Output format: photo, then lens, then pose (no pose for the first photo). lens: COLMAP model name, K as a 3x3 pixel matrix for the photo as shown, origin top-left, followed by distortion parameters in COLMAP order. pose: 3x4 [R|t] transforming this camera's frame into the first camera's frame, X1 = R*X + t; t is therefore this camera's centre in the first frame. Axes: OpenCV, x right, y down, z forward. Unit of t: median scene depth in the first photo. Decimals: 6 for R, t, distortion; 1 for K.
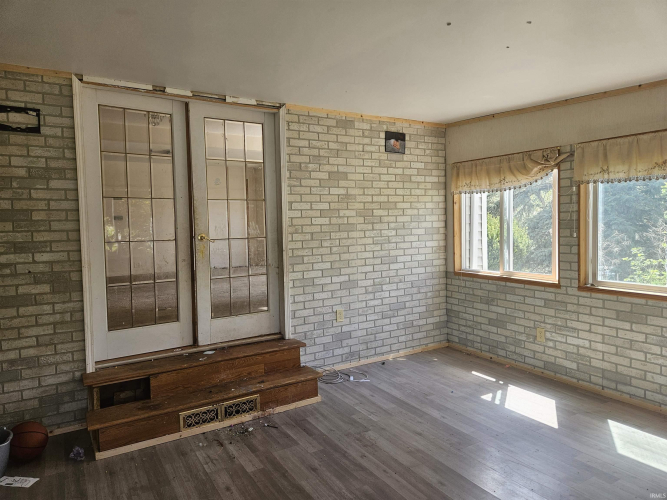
lens RADIAL K [[443.1, 0, 330.7], [0, 443.1, 250.4], [0, 0, 1]] dist [0.091997, -0.087407]
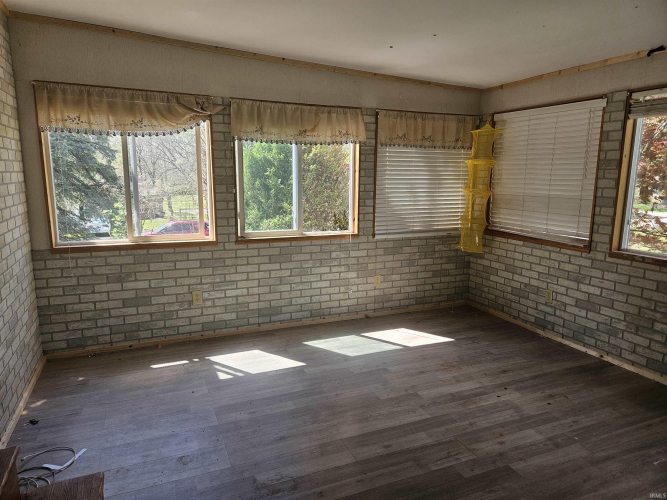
lens RADIAL K [[443.1, 0, 330.7], [0, 443.1, 250.4], [0, 0, 1]] dist [0.091997, -0.087407]
pose [[0.139682, -0.144972, 0.979526, -0.426436], [0.053145, 0.988896, 0.138780, -0.028084], [-0.988769, 0.032672, 0.145835, 0.622179]]
